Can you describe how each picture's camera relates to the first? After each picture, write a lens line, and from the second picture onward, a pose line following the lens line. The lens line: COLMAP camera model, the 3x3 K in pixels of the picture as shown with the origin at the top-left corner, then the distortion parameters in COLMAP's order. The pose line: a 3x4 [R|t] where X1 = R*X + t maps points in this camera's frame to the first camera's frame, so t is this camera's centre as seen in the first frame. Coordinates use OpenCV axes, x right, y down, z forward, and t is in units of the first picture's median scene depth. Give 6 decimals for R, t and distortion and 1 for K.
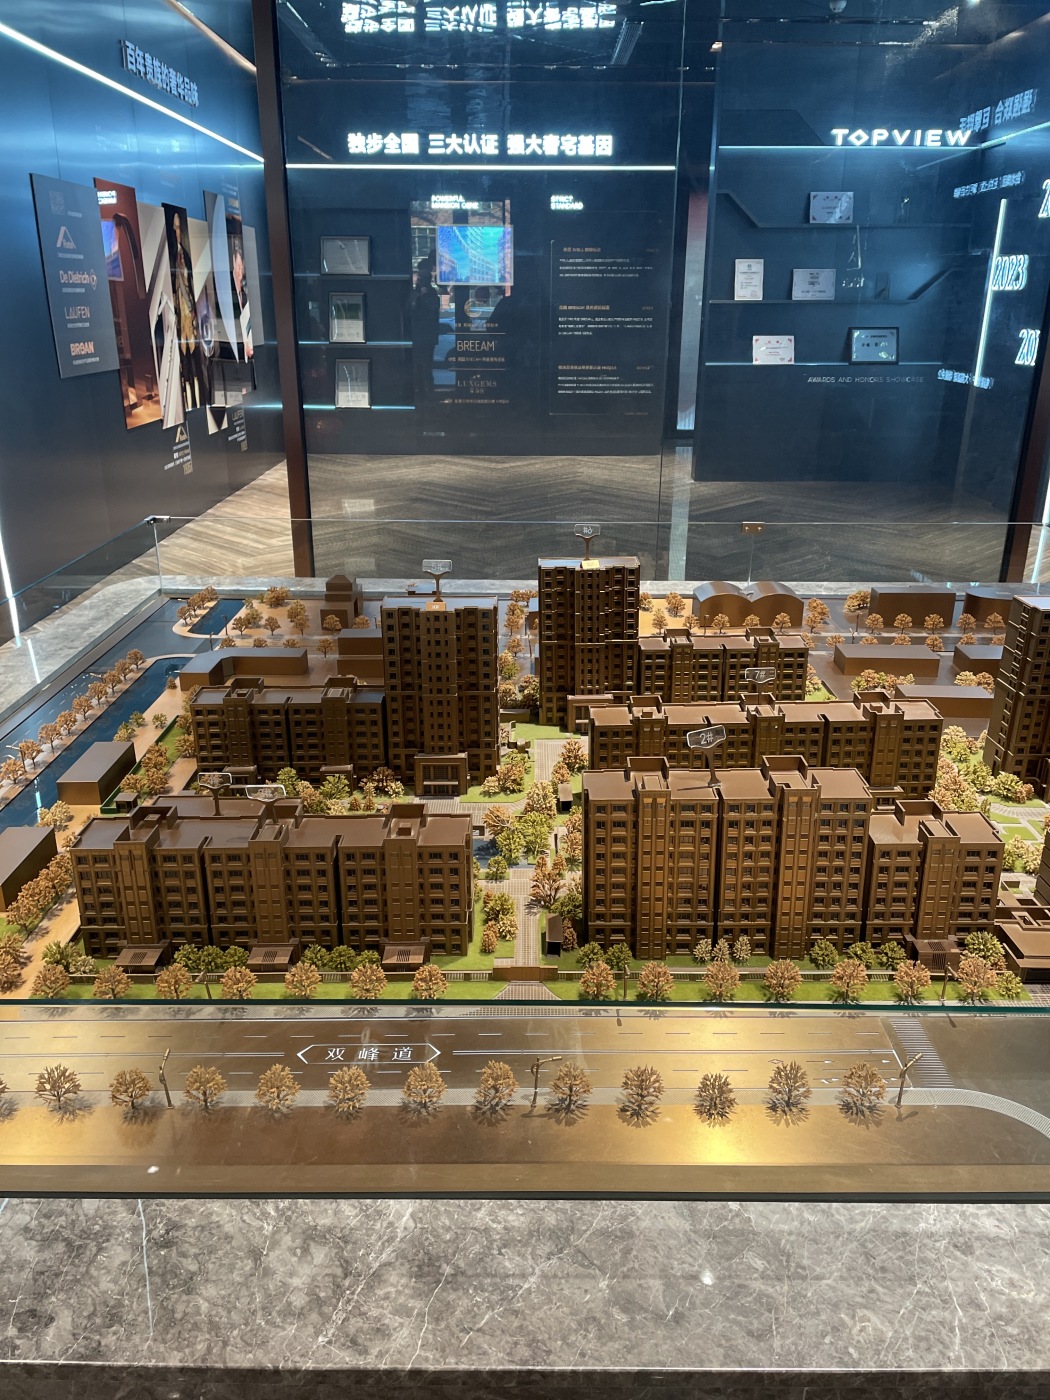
lens RADIAL K [[1061.3, 0, 533.2], [0, 1061.3, 697.2], [0, 0, 1]] dist [0.099032, -0.118729]
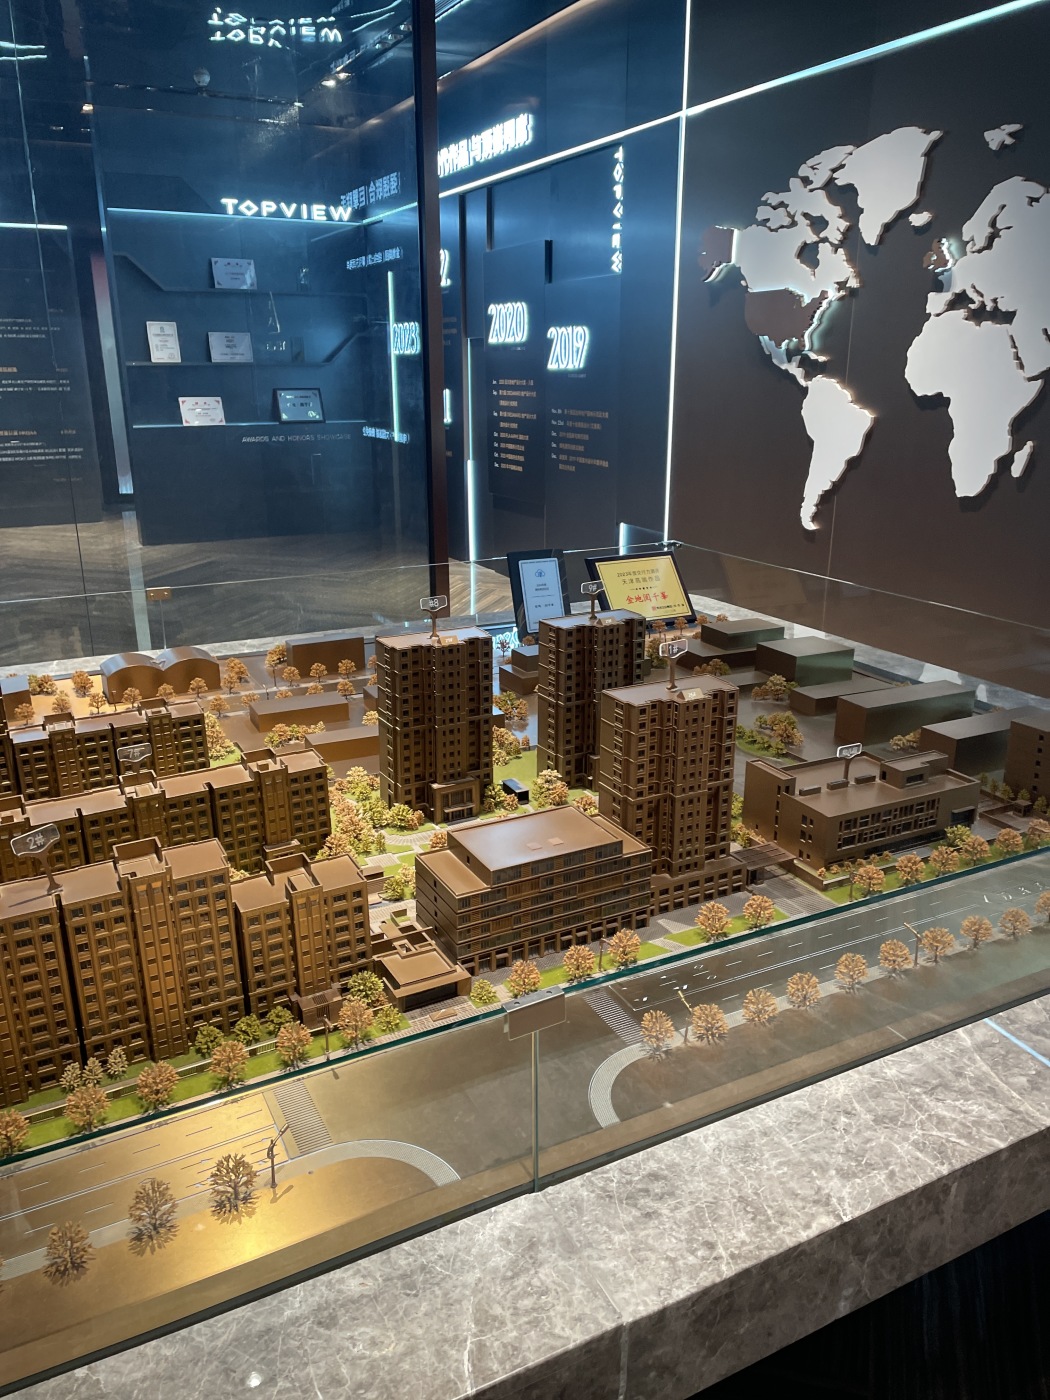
lens RADIAL K [[1056.7, 0, 516.7], [0, 1056.7, 701.0], [0, 0, 1]] dist [0.099957, -0.122951]
pose [[0.890371, -0.149288, 0.430061, 0.111611], [0.169349, 0.985519, -0.008505, -0.001010], [-0.422563, 0.080403, 0.902760, 0.006918]]
